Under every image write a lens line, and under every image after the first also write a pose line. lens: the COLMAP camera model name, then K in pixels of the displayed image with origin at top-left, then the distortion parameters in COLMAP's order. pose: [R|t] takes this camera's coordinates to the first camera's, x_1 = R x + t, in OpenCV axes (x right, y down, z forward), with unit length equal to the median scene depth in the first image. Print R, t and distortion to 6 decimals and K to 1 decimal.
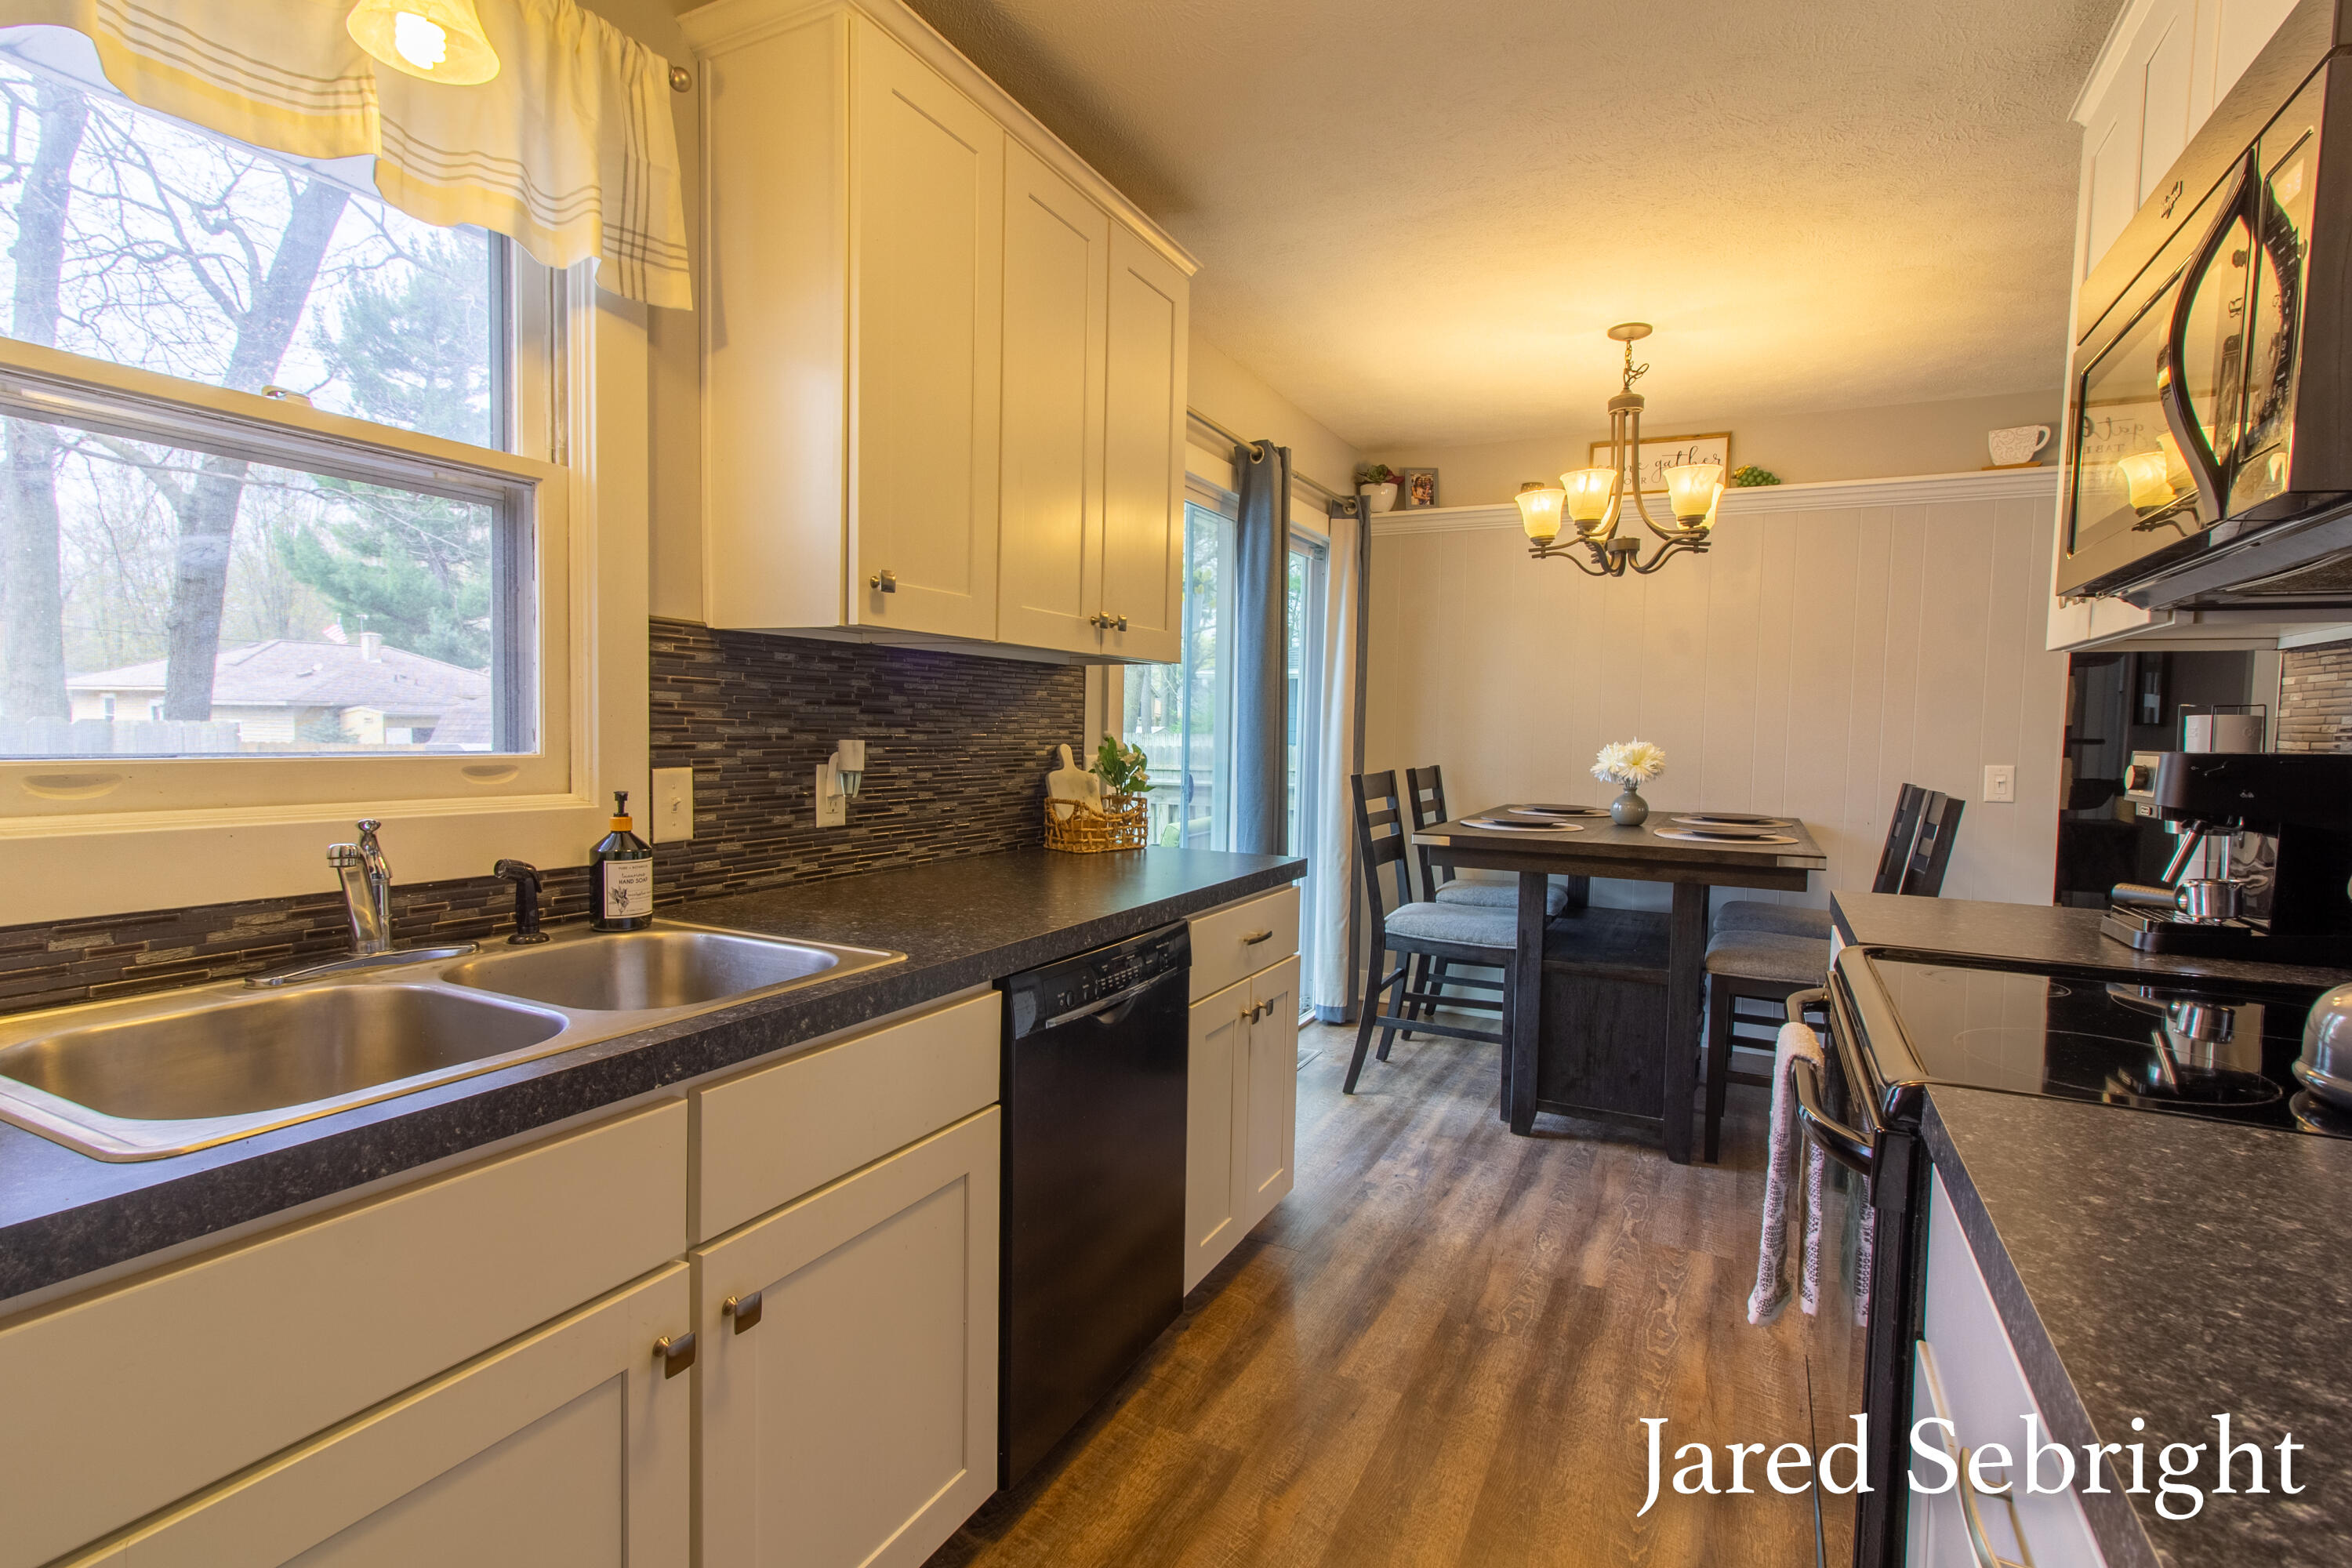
lens RADIAL K [[1092.8, 0, 1176.8], [0, 1092.8, 781.0], [0, 0, 1]] dist [0.008645, -0.000572]
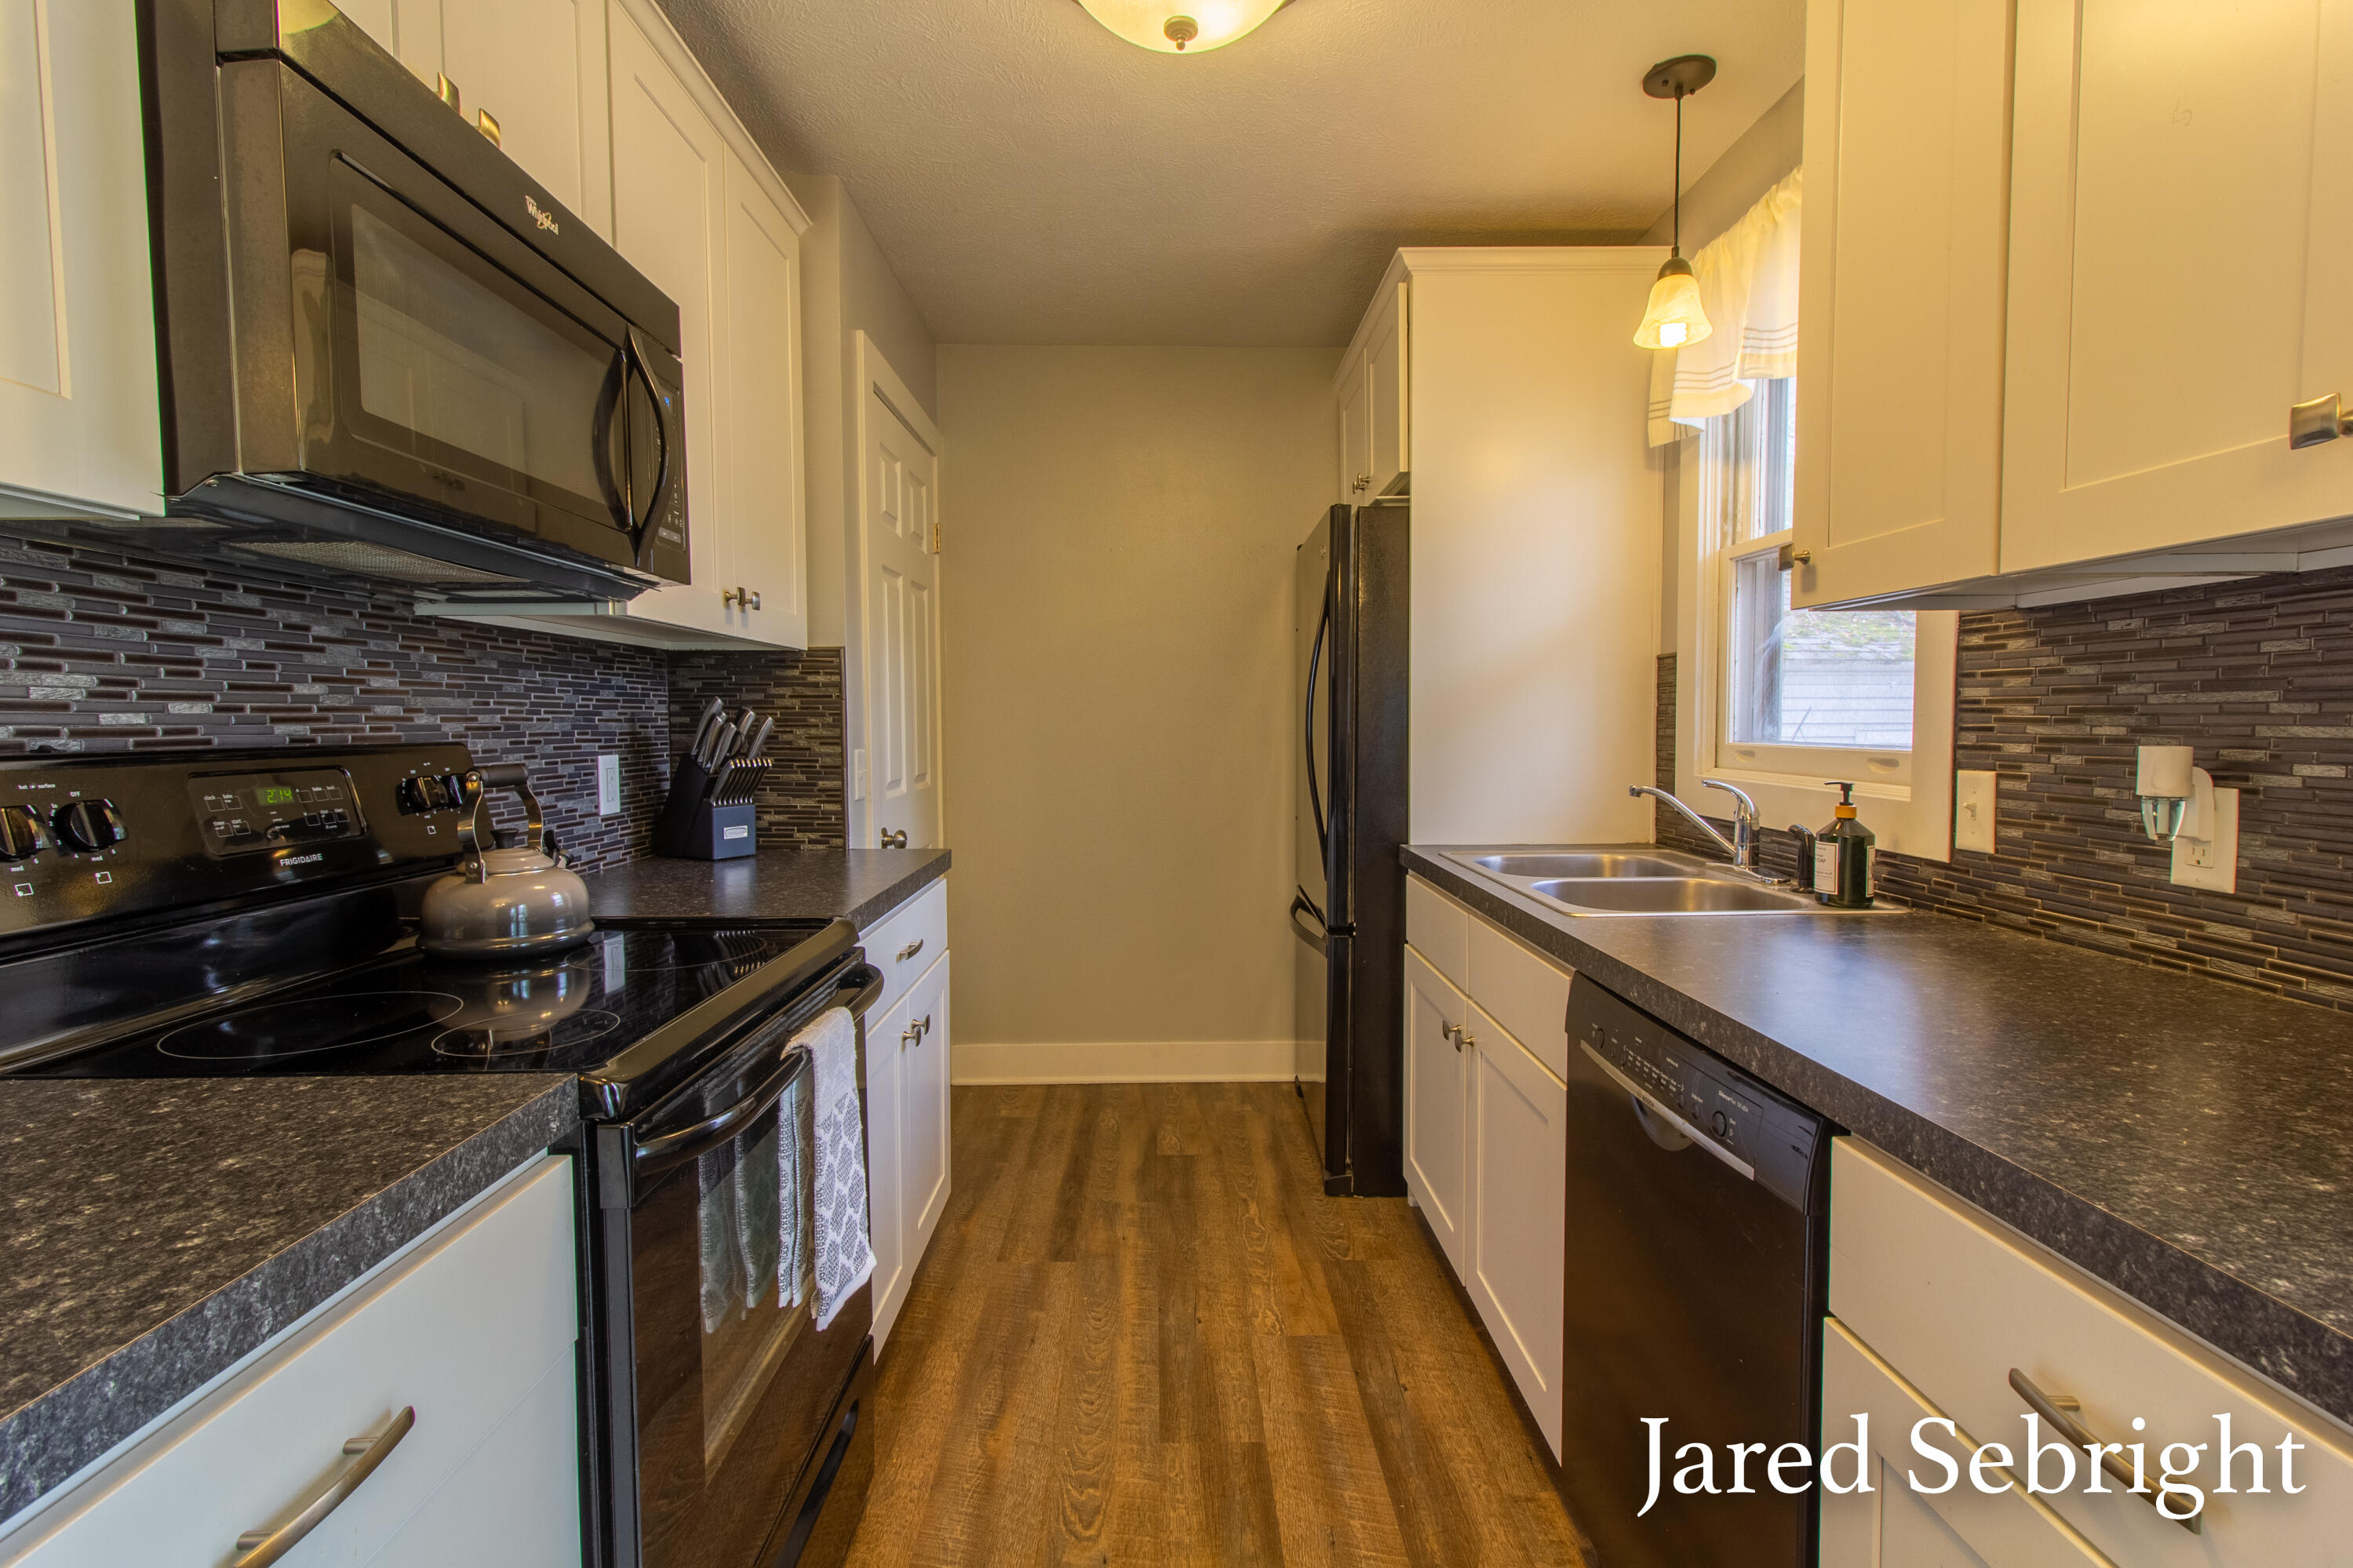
lens RADIAL K [[1093.1, 0, 1185.4], [0, 1093.1, 774.6], [0, 0, 1]] dist [0.008645, -0.000572]
pose [[-0.877557, 0.010324, -0.479361, 0.480376], [-0.035528, 0.995620, 0.086482, -0.055340], [0.478154, 0.092924, -0.873347, 1.274369]]
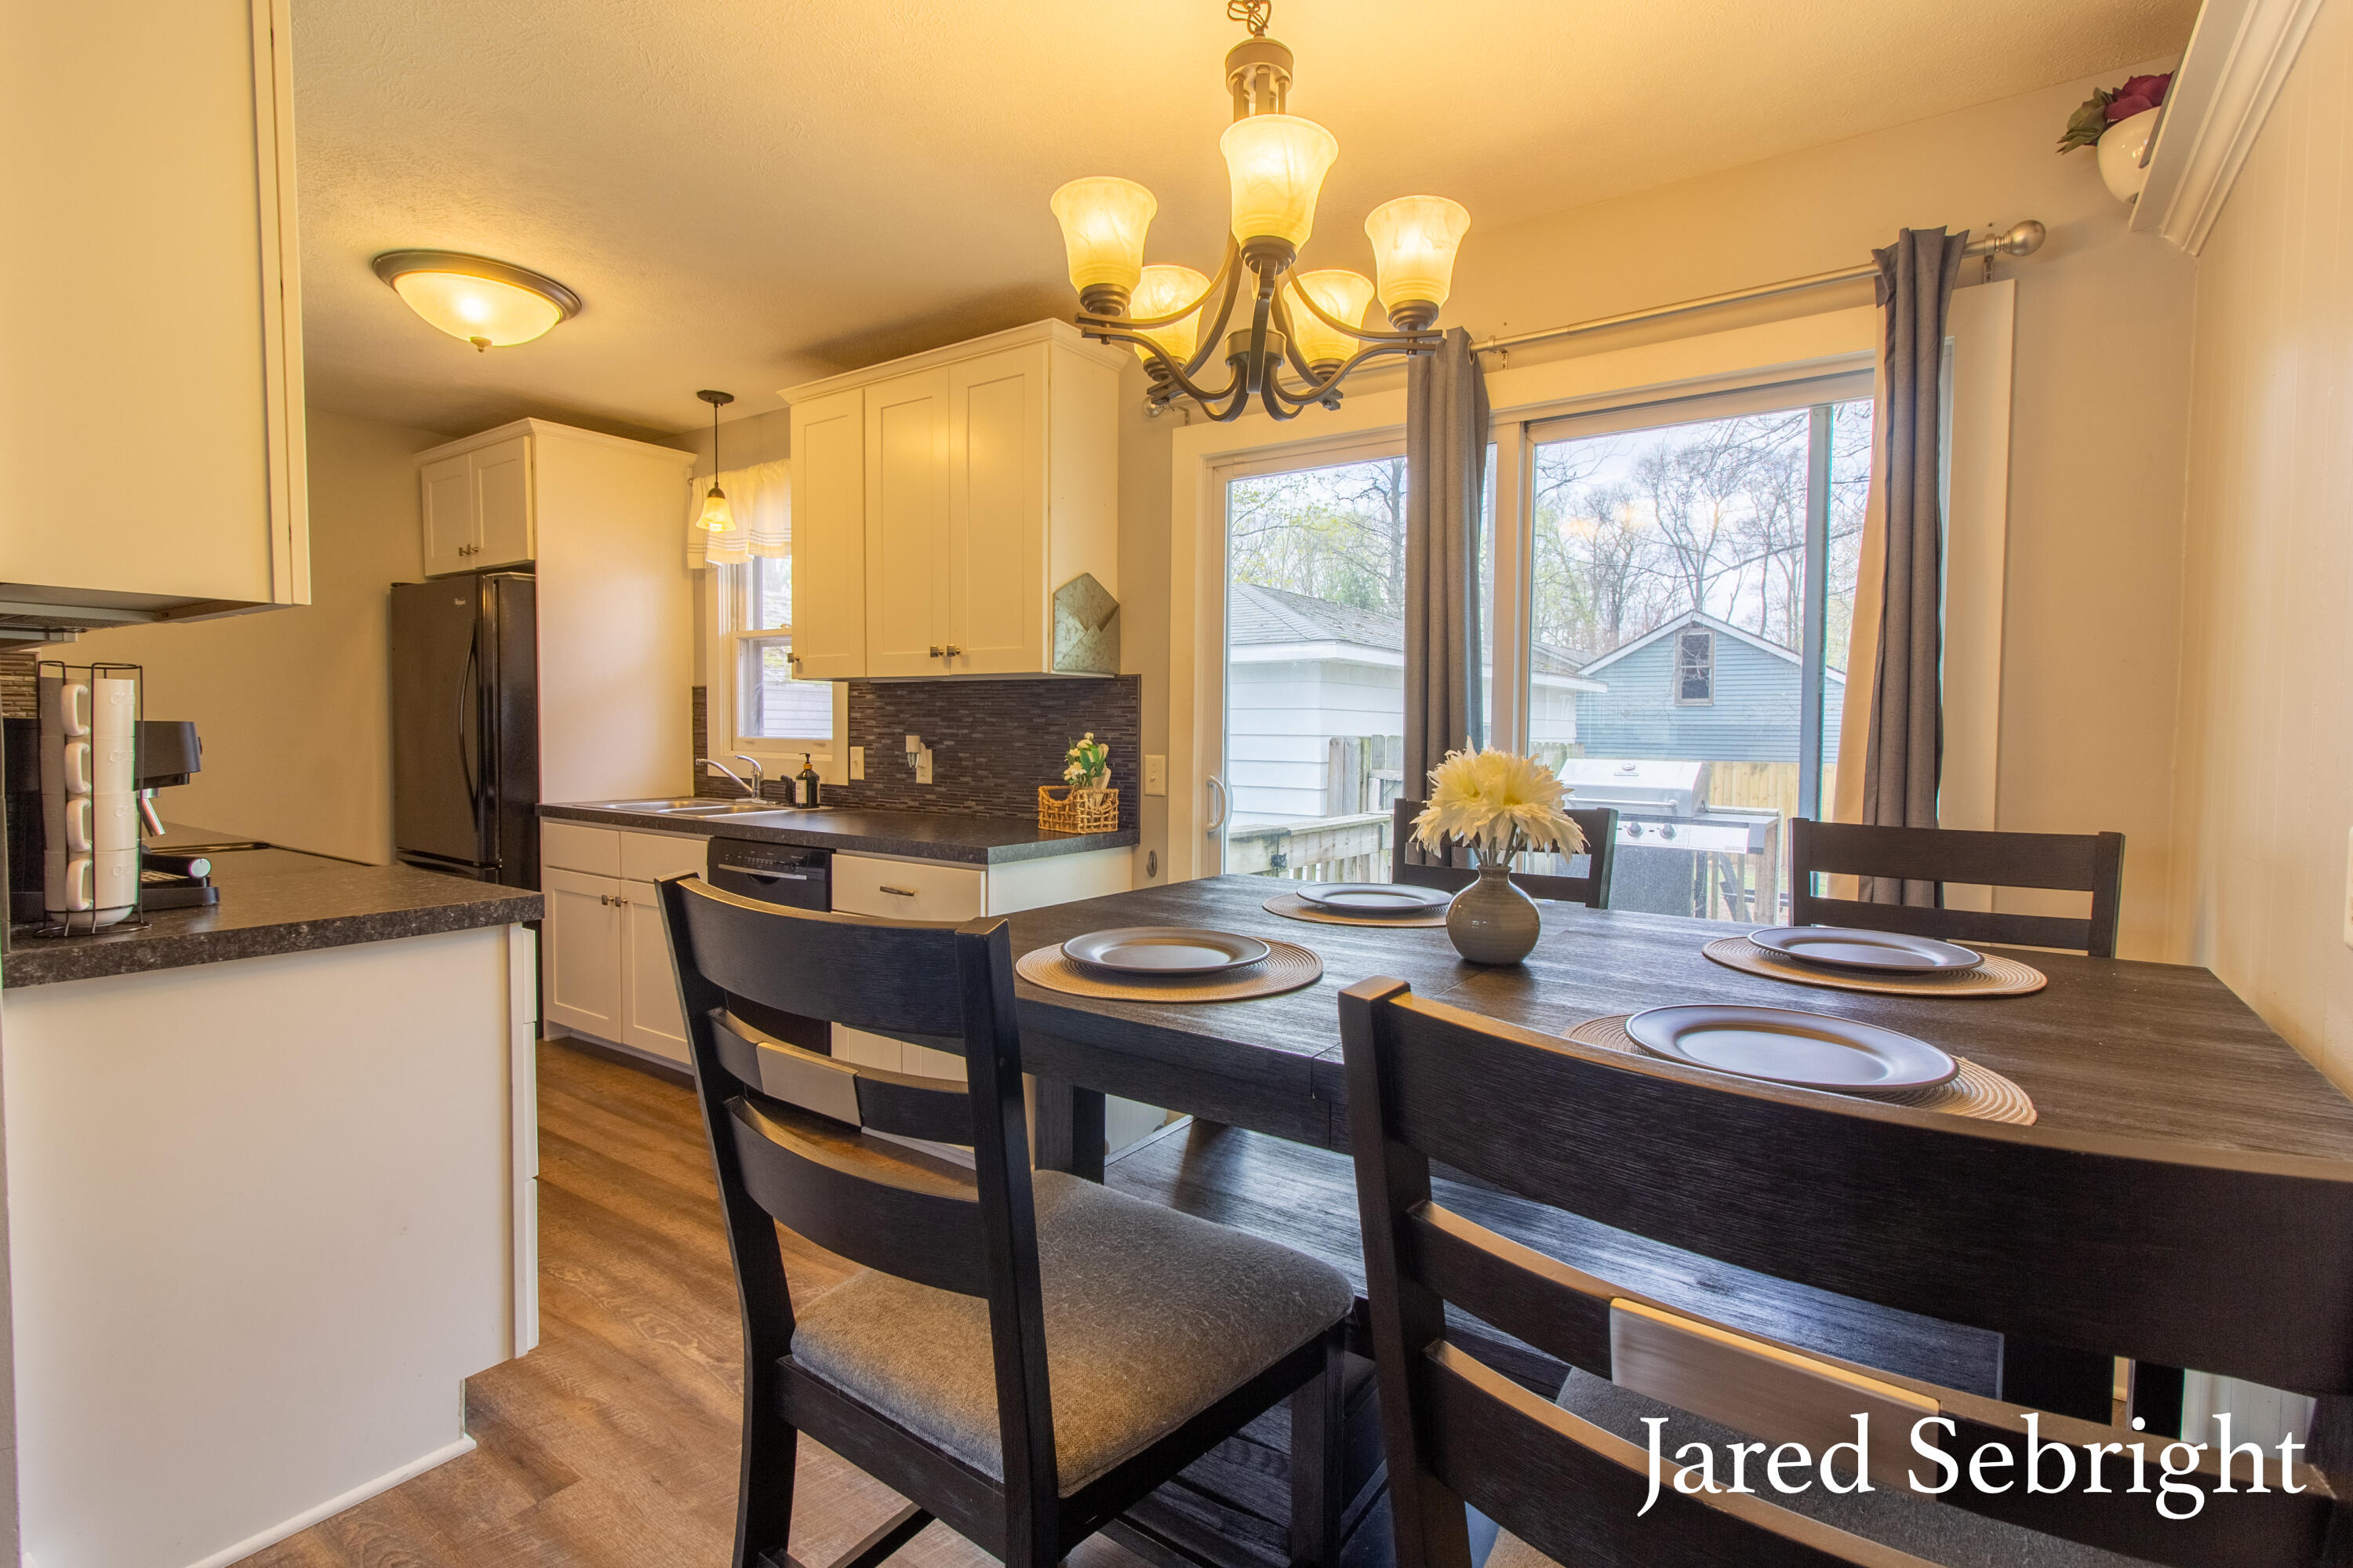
lens RADIAL K [[1093.3, 0, 1190.6], [0, 1093.3, 774.4], [0, 0, 1]] dist [0.008645, -0.000572]
pose [[-0.119708, 0.023459, -0.992532, 1.453881], [-0.063241, 0.997510, 0.031204, -0.059132], [0.990793, 0.066504, -0.117927, 1.672750]]
